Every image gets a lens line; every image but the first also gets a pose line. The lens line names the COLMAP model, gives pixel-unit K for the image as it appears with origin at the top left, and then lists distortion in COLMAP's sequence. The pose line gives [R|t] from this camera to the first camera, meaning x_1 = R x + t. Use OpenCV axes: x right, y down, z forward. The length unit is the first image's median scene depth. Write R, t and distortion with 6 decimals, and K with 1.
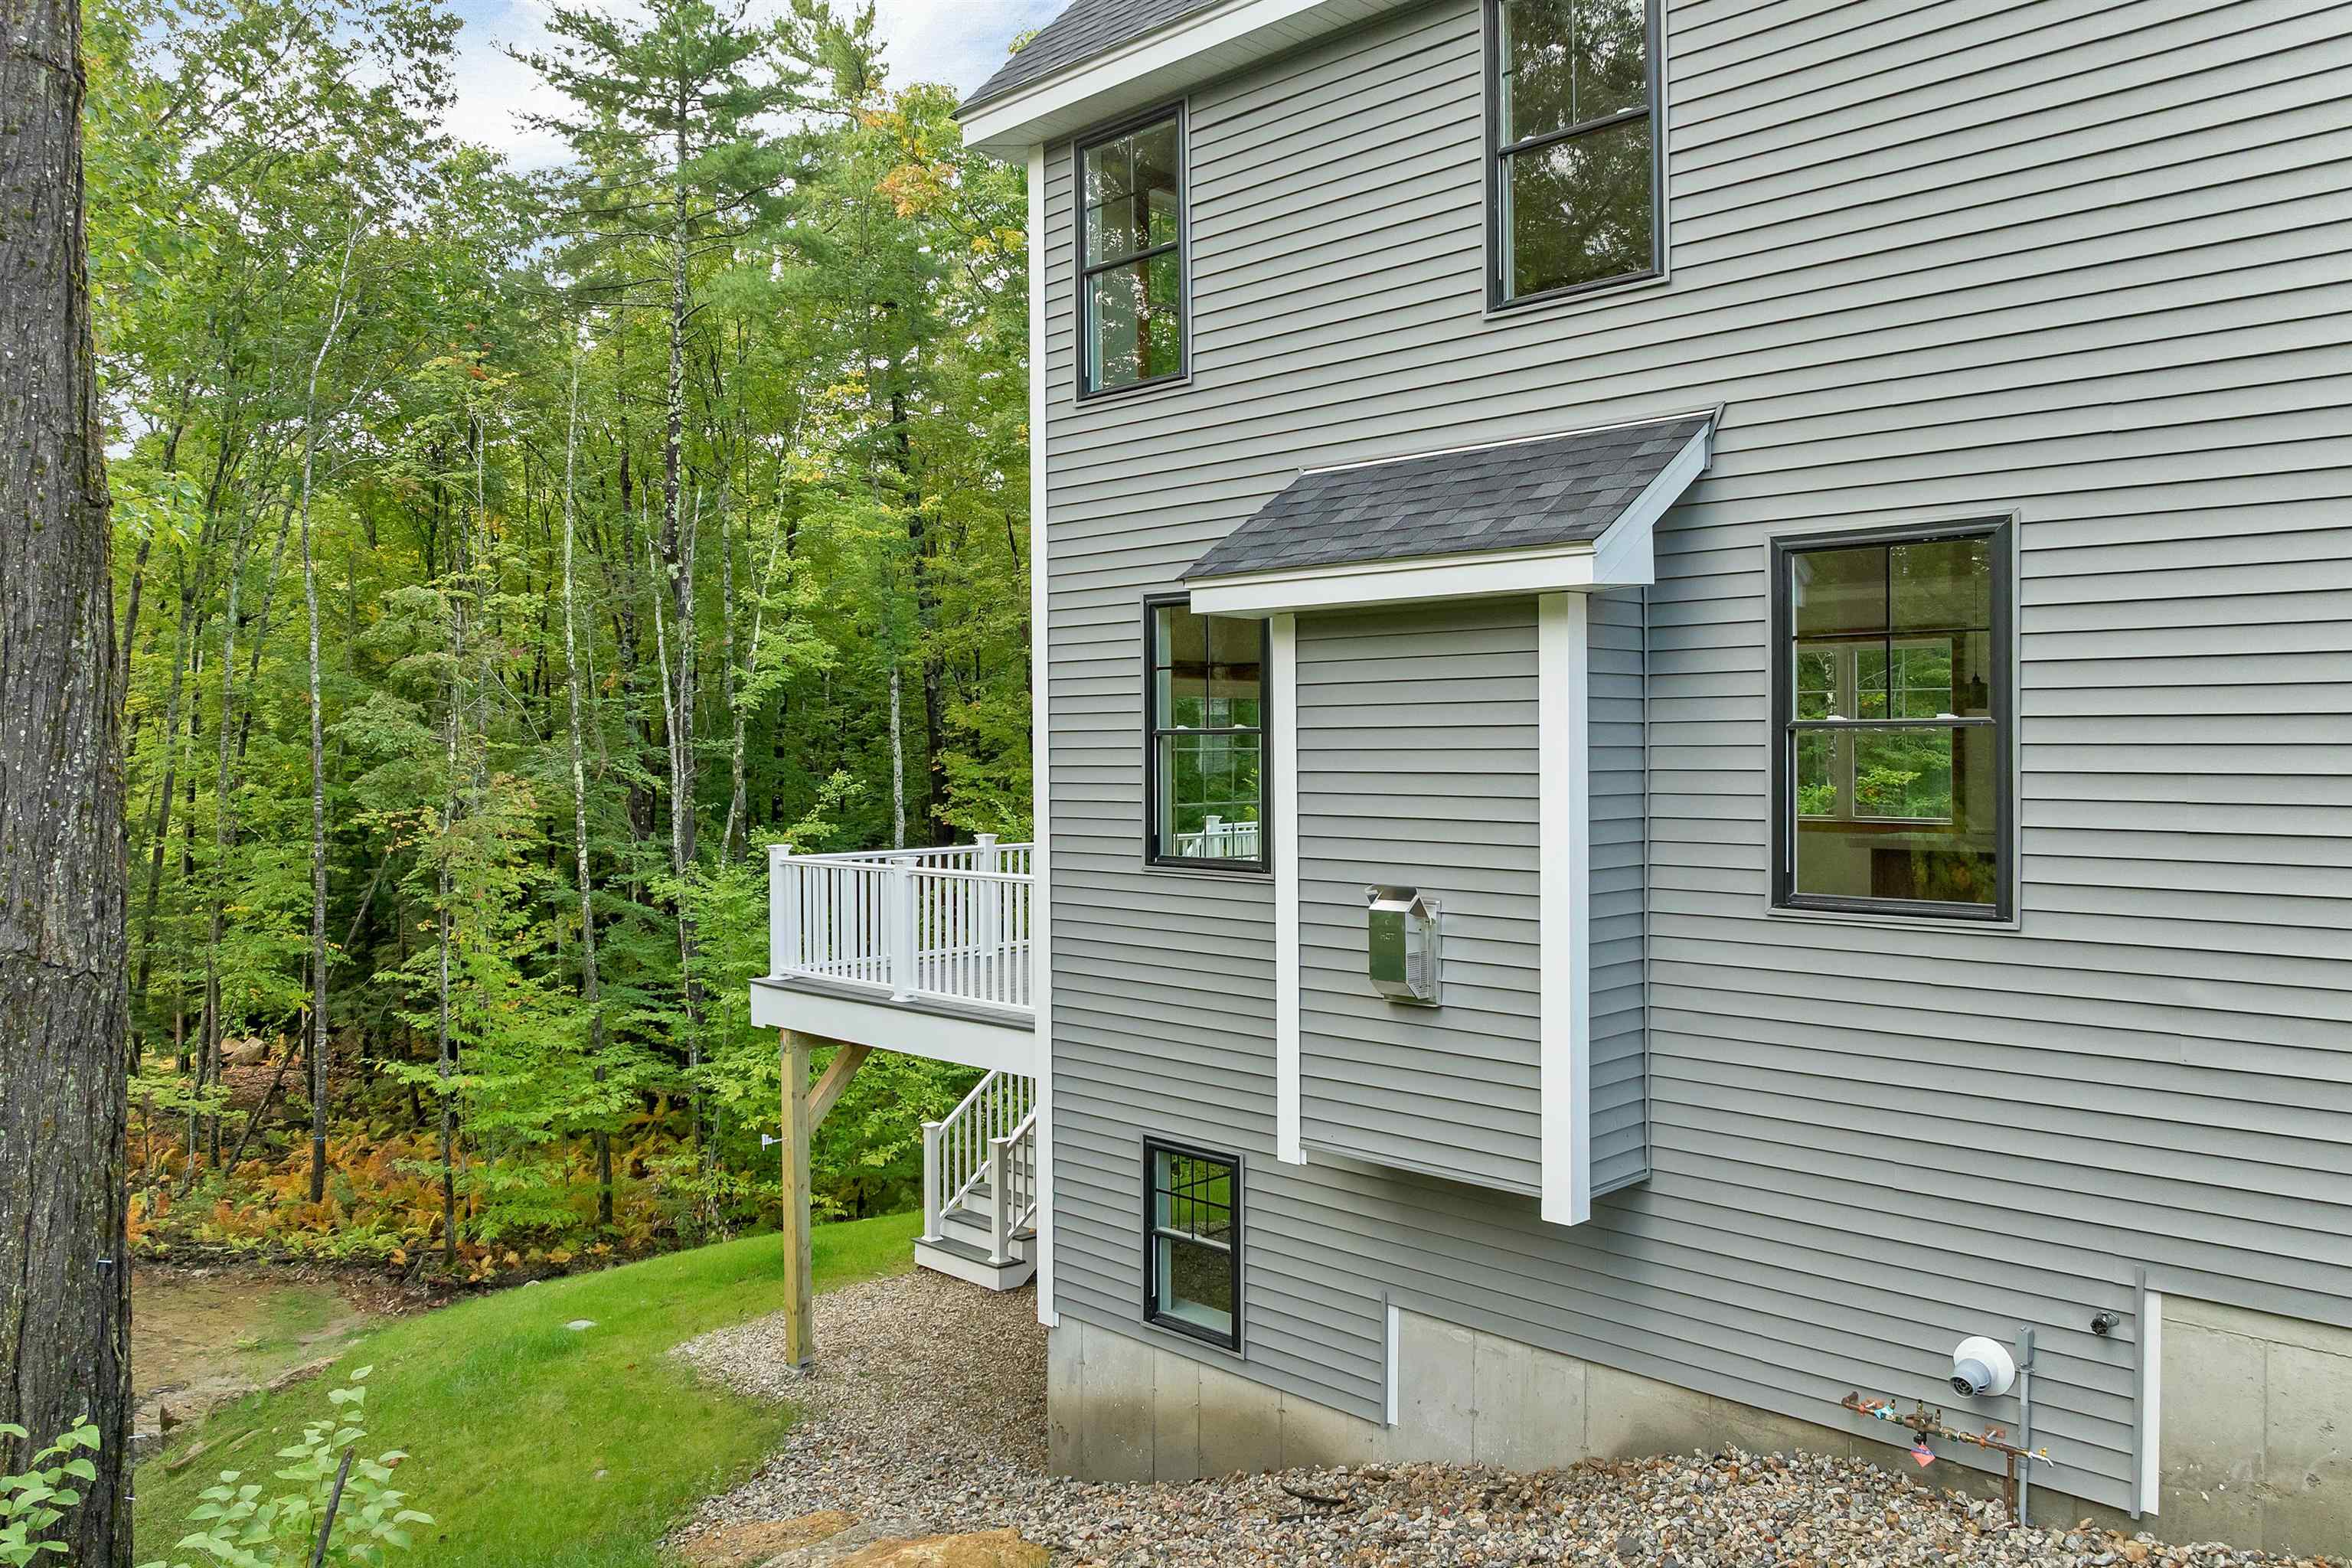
lens RADIAL K [[1733.7, 0, 1176.0], [0, 1733.7, 784.0], [0, 0, 1]] dist [-0.041670, -0.003124]
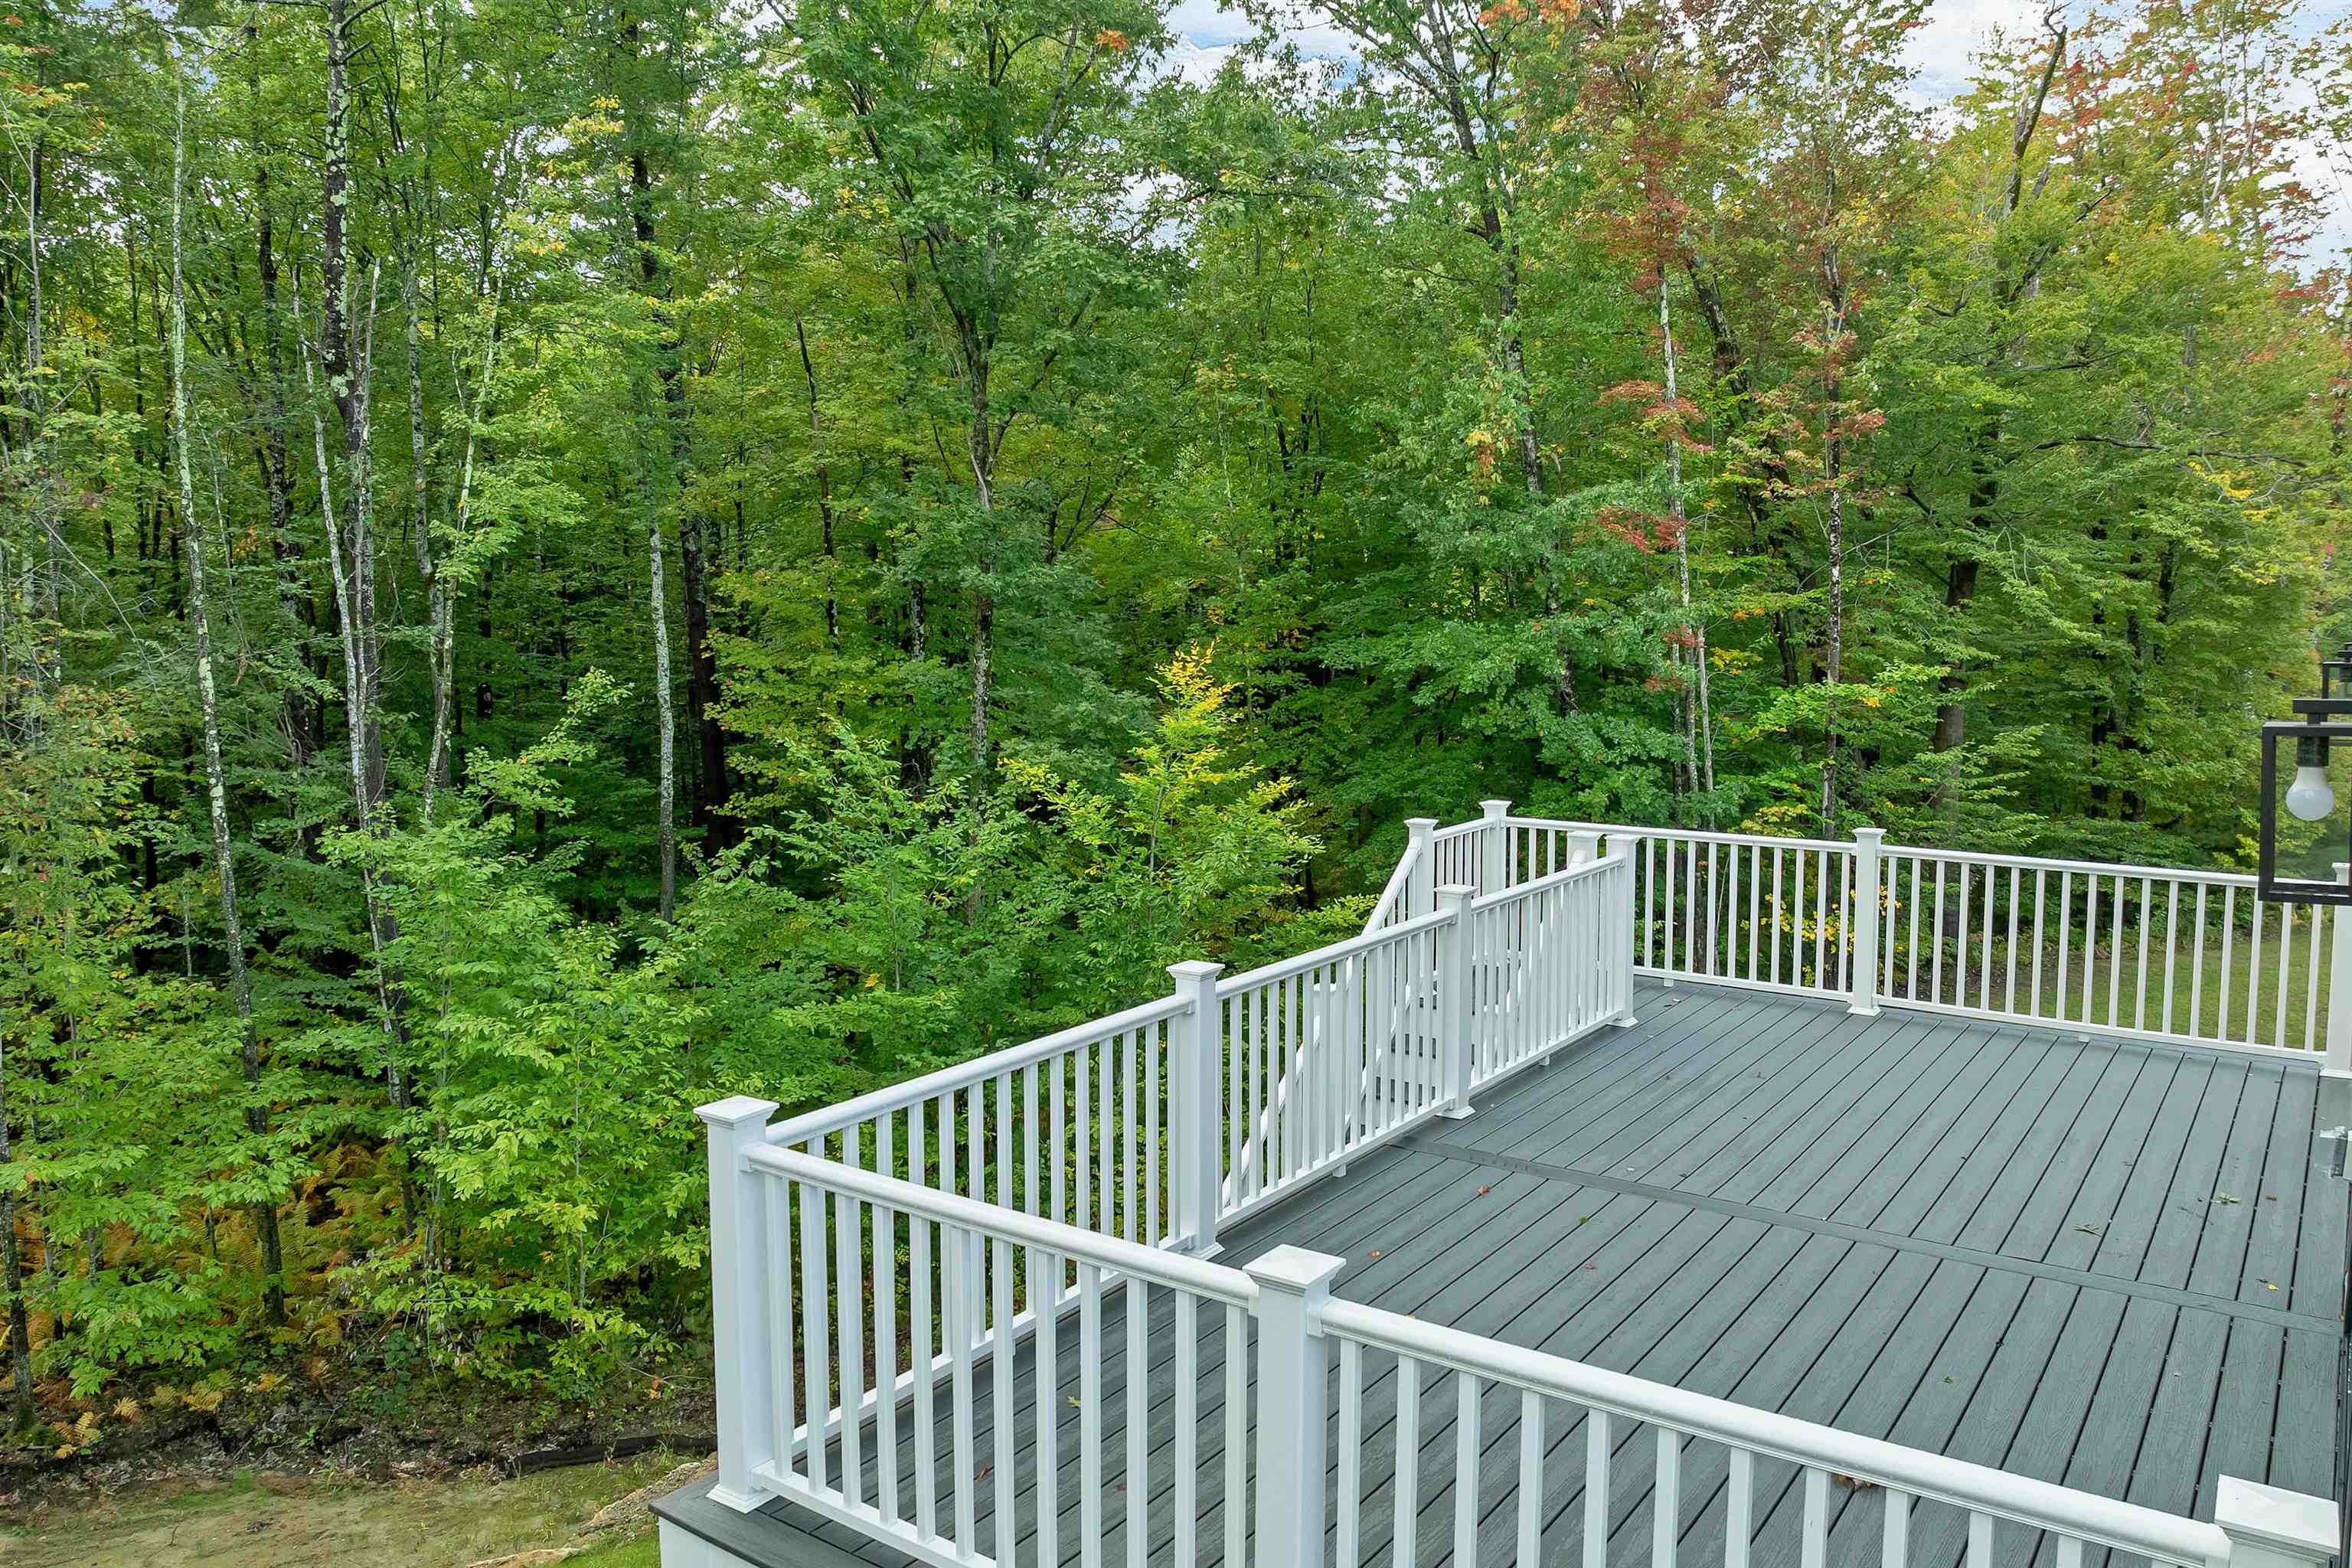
lens RADIAL K [[1709.2, 0, 1176.9], [0, 1709.2, 773.4], [0, 0, 1]] dist [-0.078425, 0.045539]
pose [[0.984559, -0.012688, 0.174595, -0.076865], [-0.001225, 0.996846, 0.079347, -0.019798], [-0.175051, -0.078335, 0.981438, 0.258017]]
